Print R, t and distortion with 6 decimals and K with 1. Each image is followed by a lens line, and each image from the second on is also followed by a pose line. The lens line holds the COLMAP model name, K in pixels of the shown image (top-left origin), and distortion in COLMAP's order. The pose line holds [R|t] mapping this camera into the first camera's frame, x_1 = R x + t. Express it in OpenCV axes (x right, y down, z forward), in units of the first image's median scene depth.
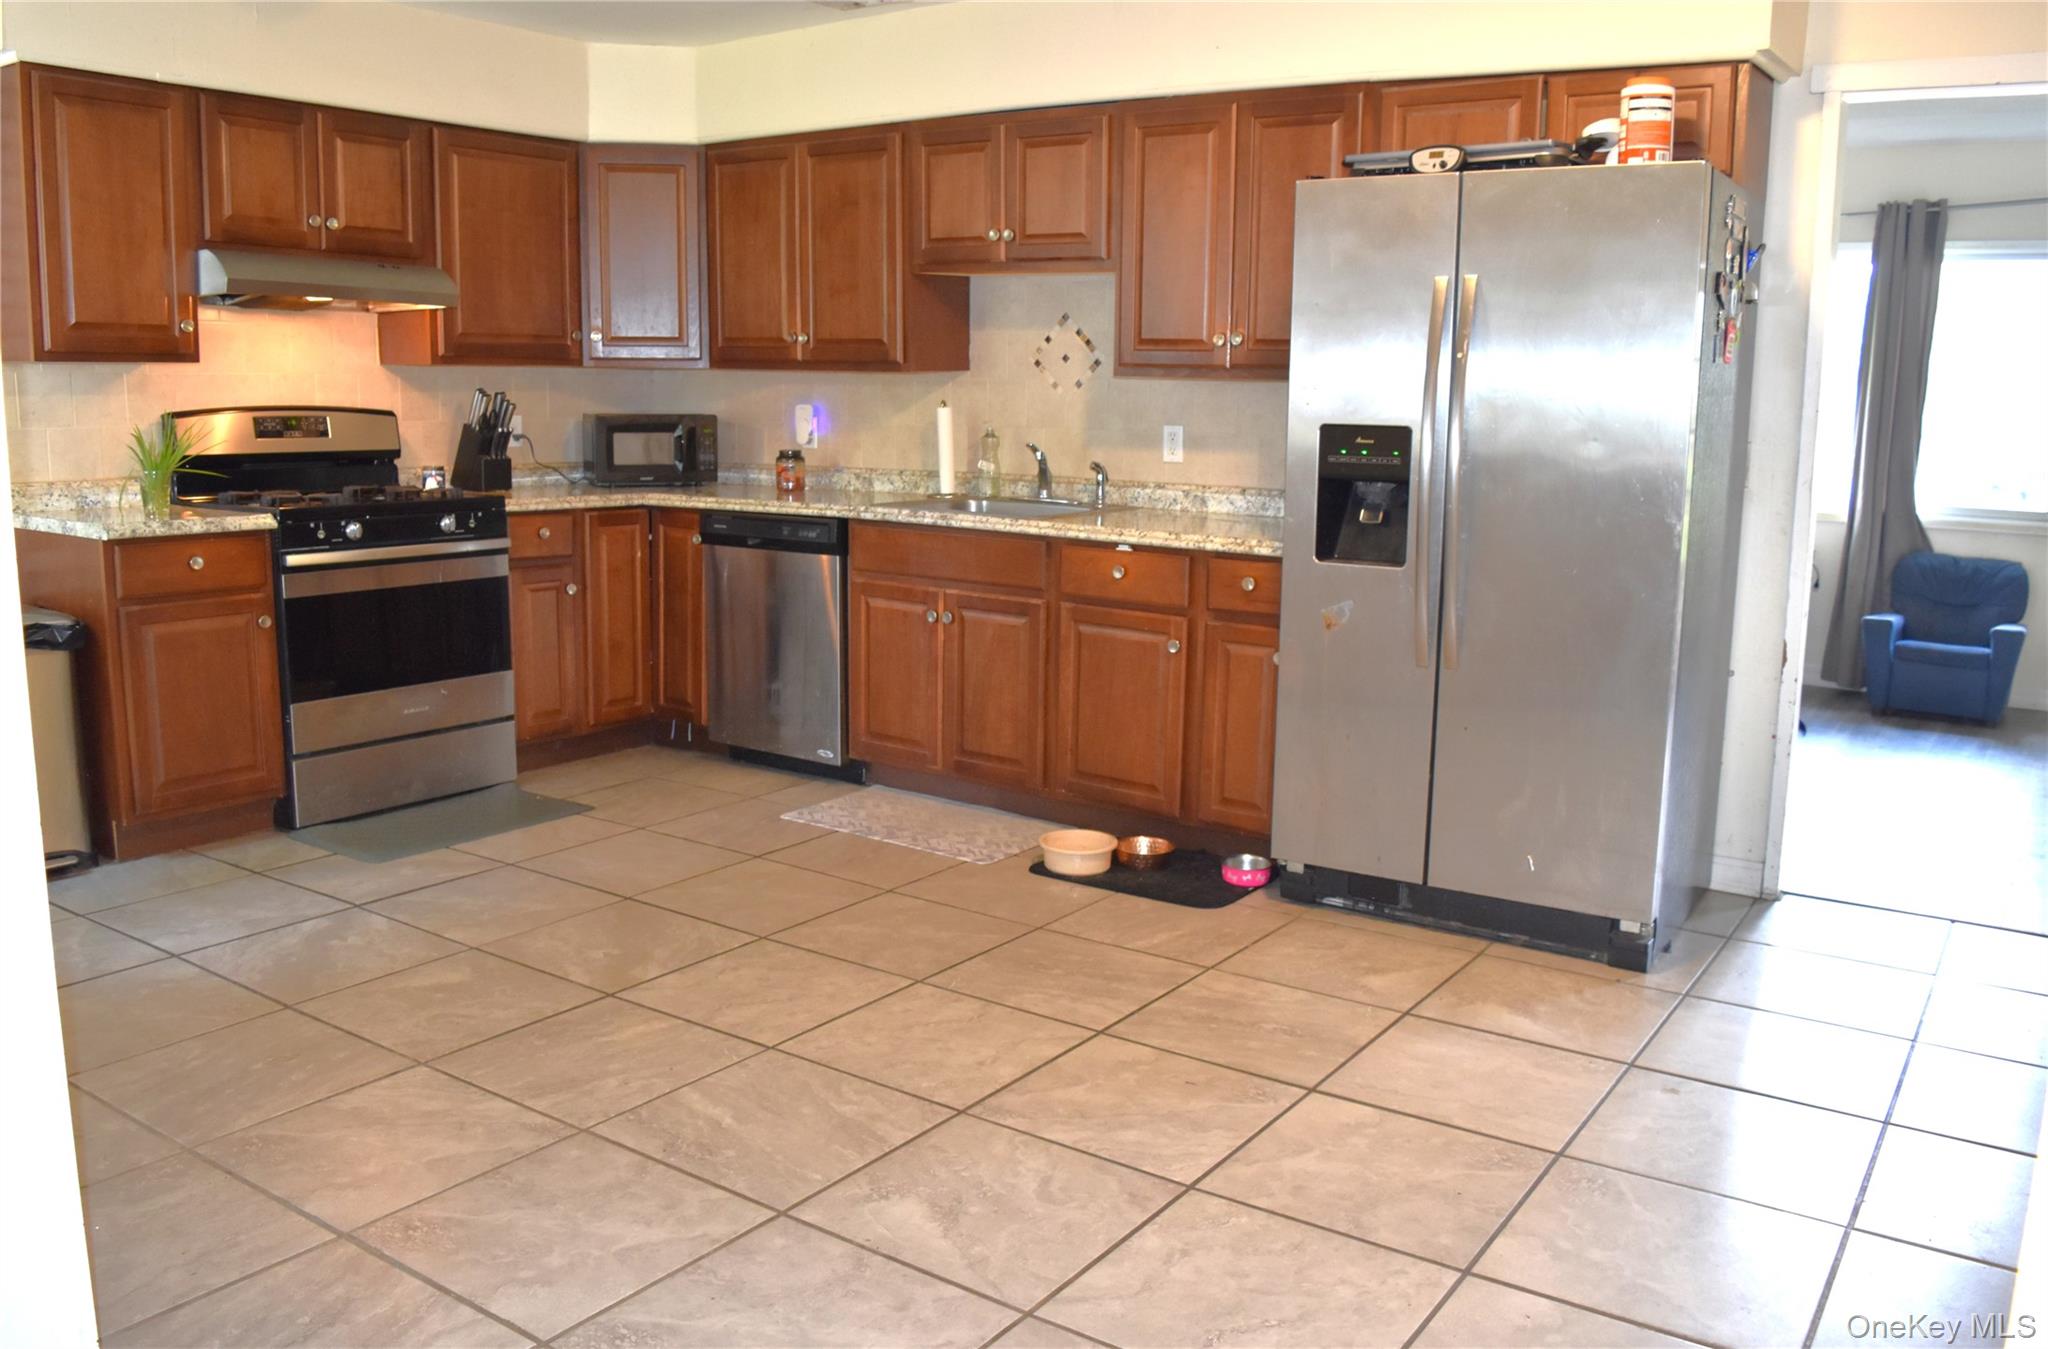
lens RADIAL K [[1642.0, 0, 1070.1], [0, 1642.0, 671.9], [0, 0, 1]] dist [-0.093215, 0.017488]
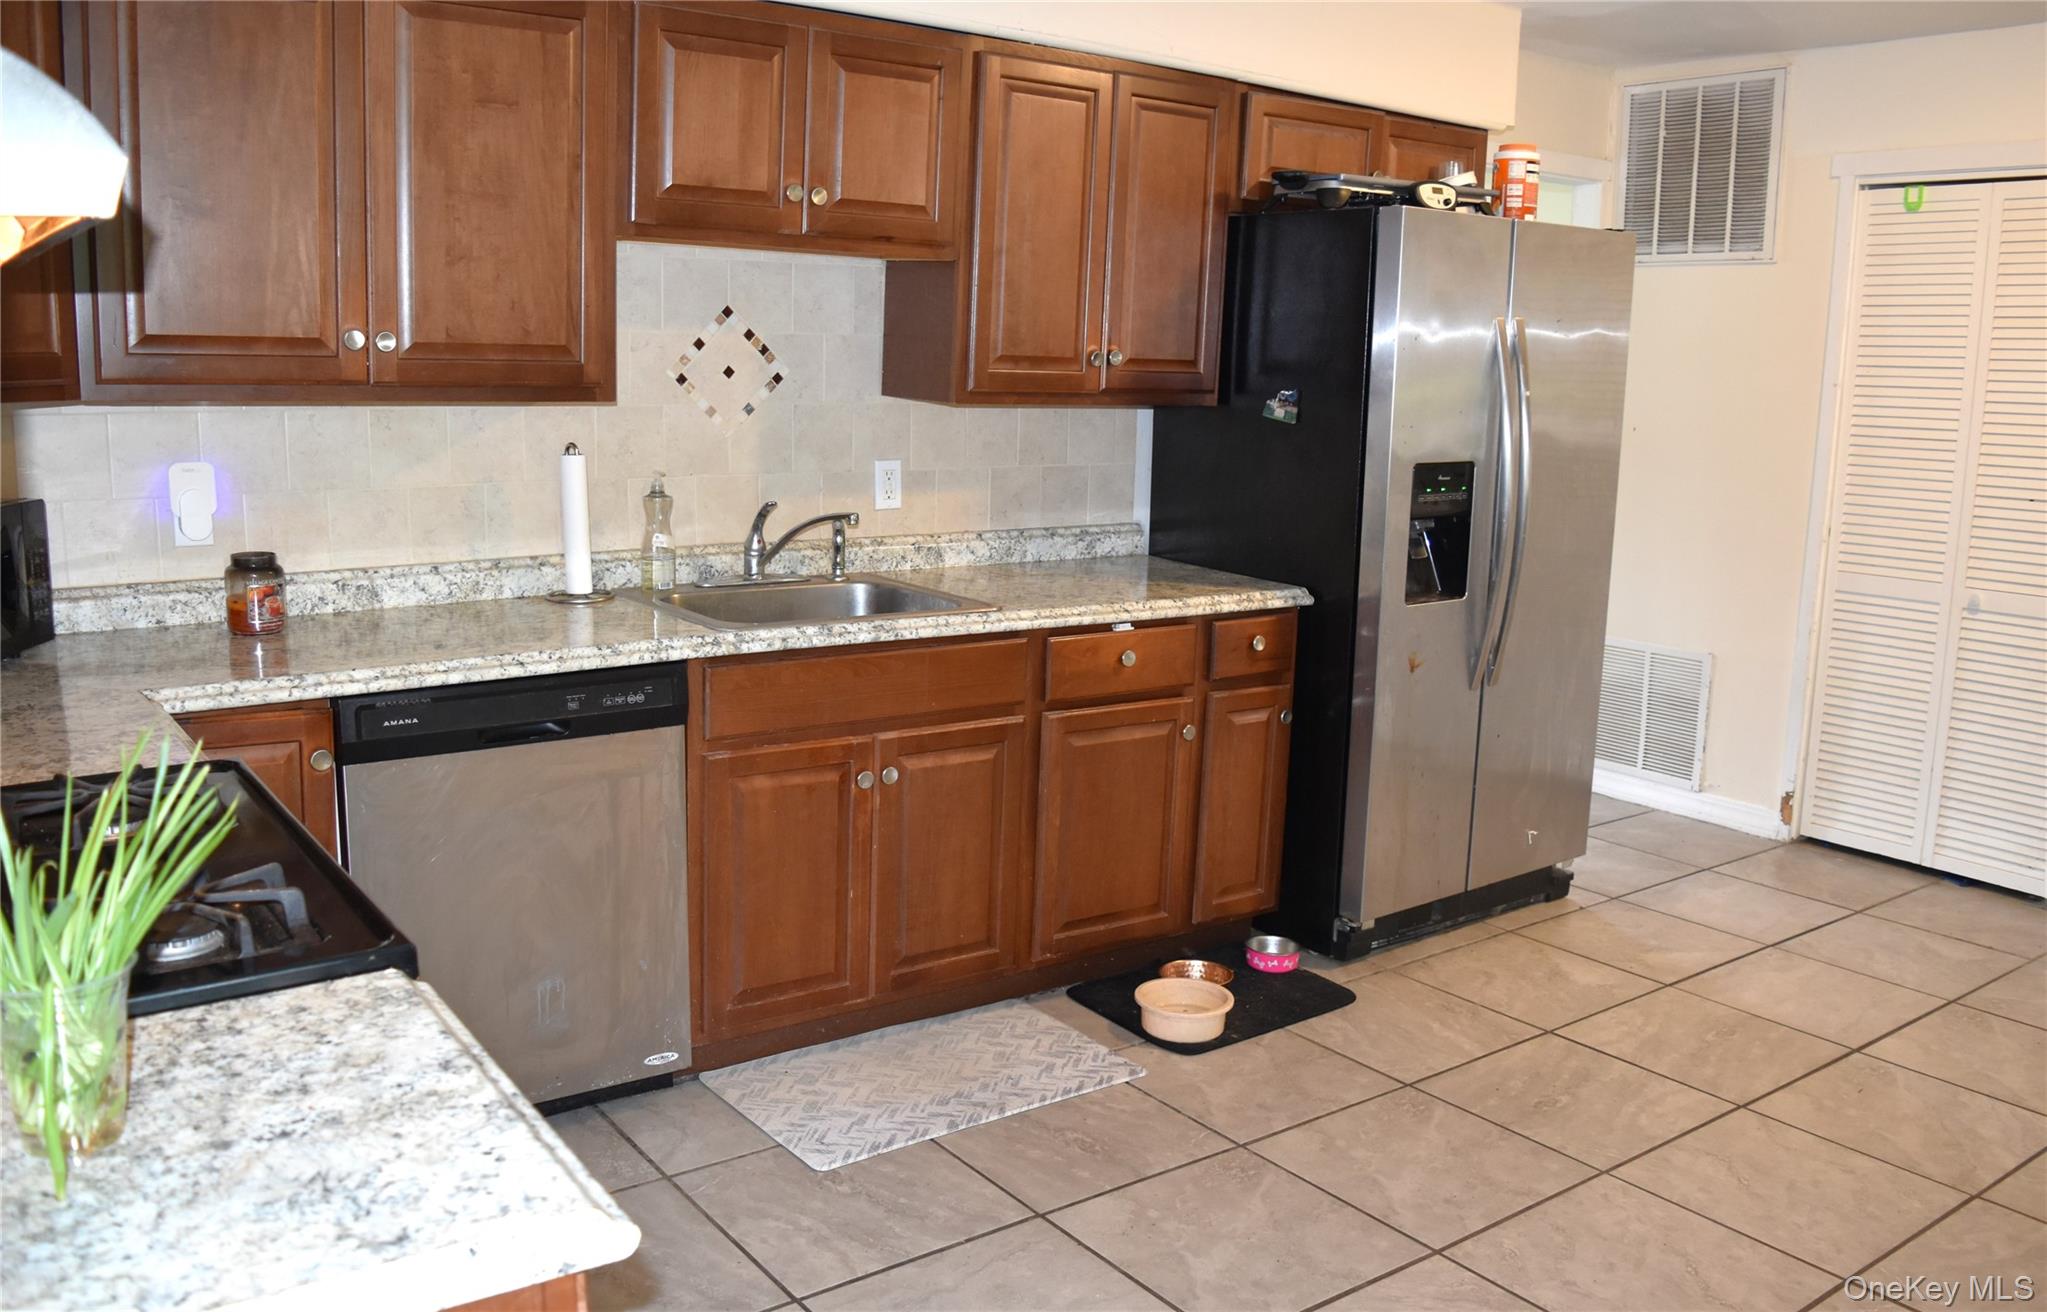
lens RADIAL K [[1642.3, 0, 1023.5], [0, 1642.3, 656.0], [0, 0, 1]] dist [-0.091001, 0.006508]
pose [[0.336525, -0.180847, 0.924146, -0.707766], [0.141593, 0.979946, 0.140206, -0.177426], [-0.930969, 0.083669, 0.355383, 0.754519]]
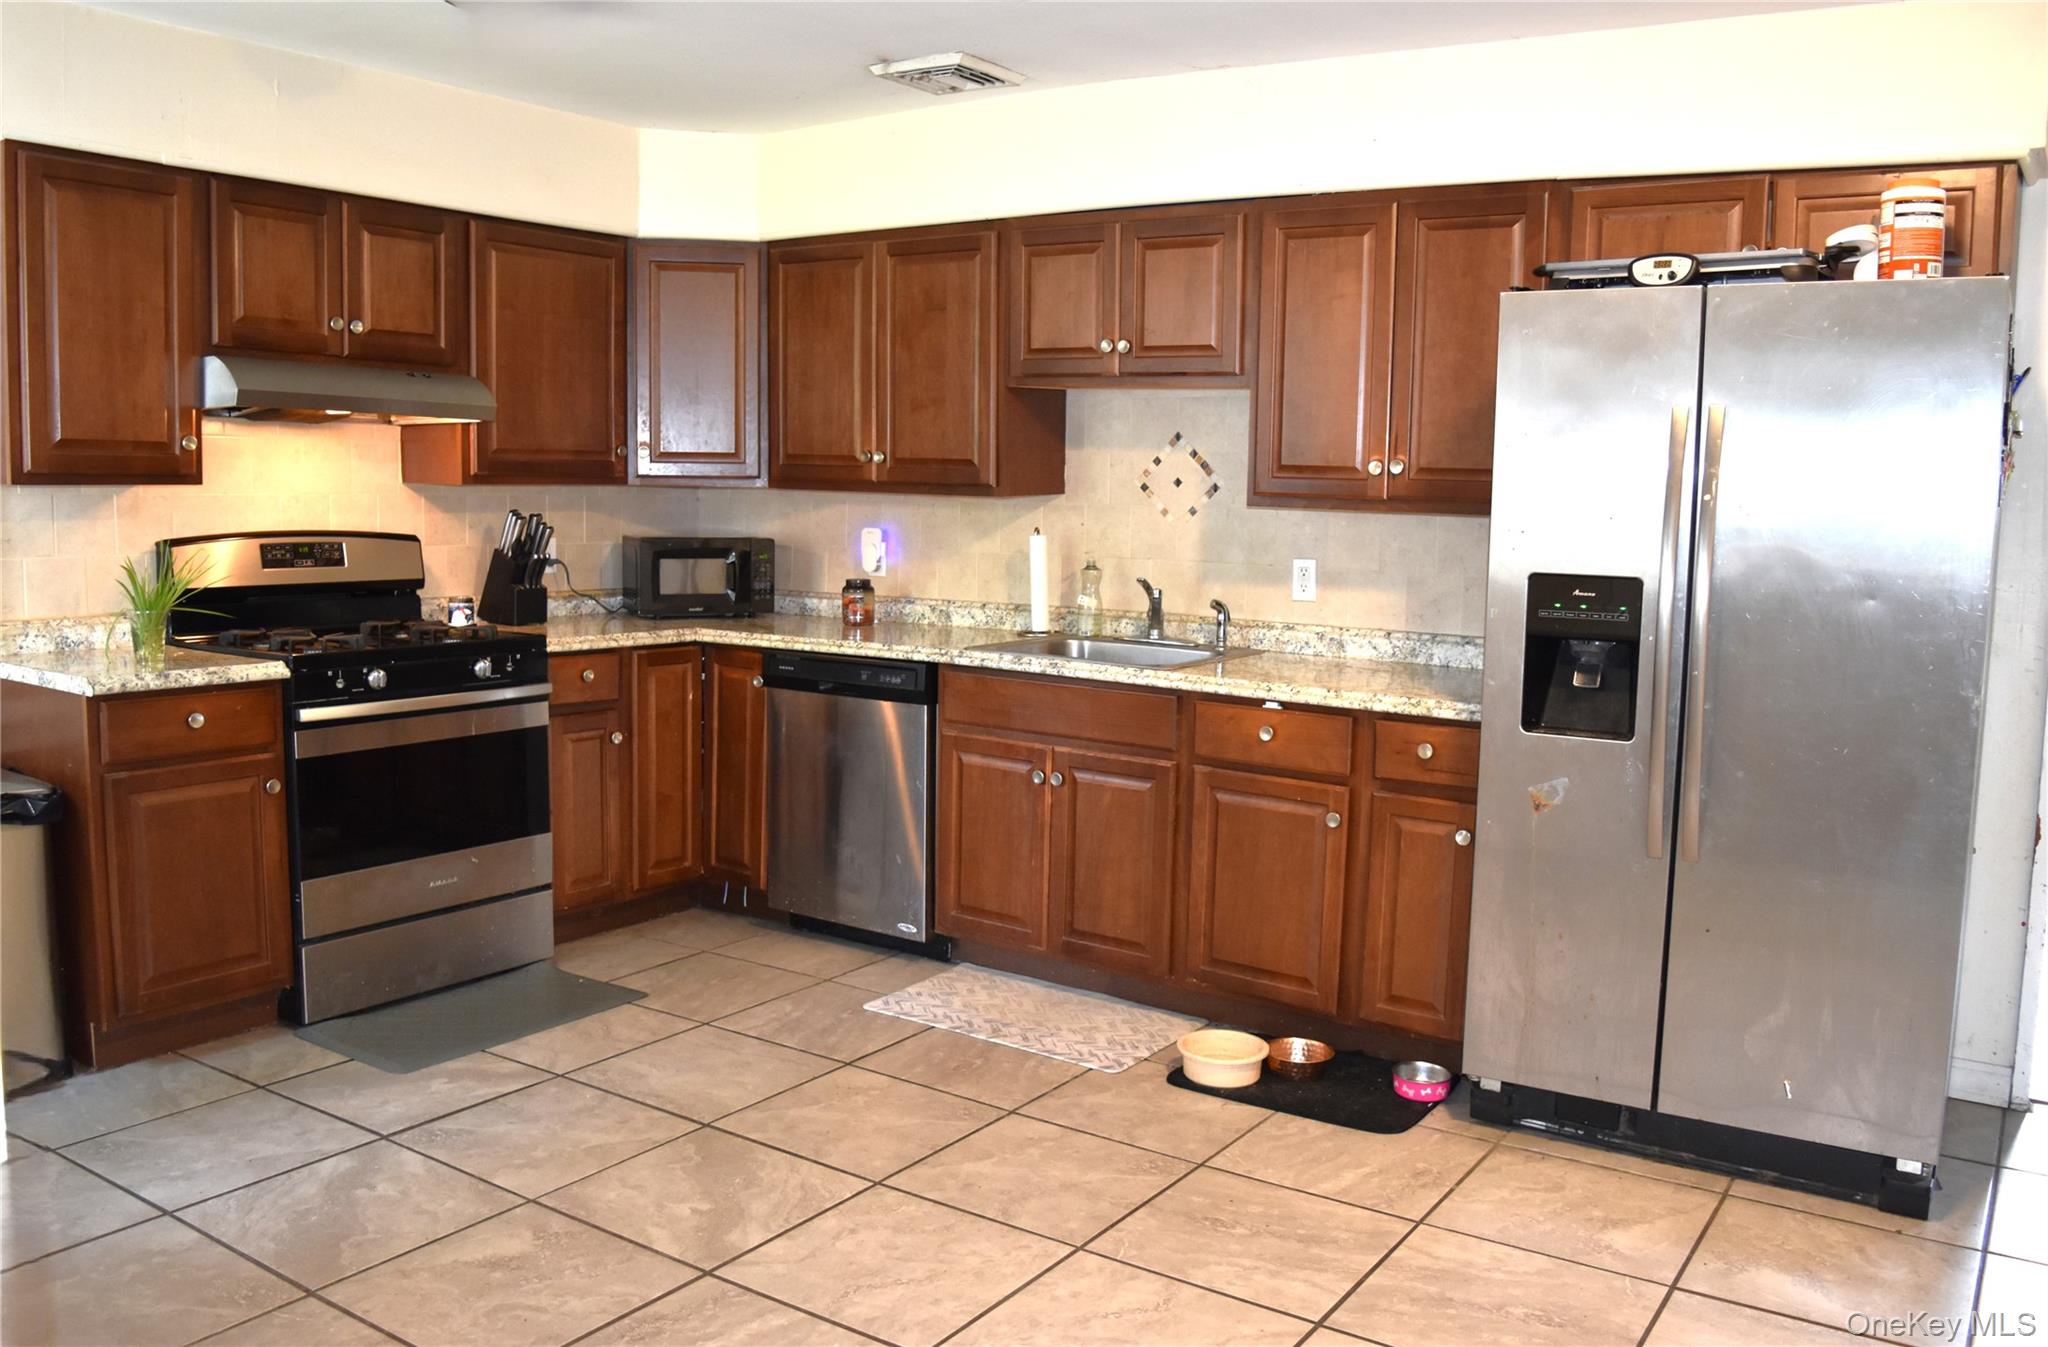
lens RADIAL K [[1642.0, 0, 1070.1], [0, 1642.0, 670.9], [0, 0, 1]] dist [-0.093215, 0.017488]
pose [[0.999879, 0.001717, 0.015454, -0.086805], [-0.000847, 0.998423, -0.056139, -0.044314], [-0.015526, 0.056119, 0.998303, 0.129209]]
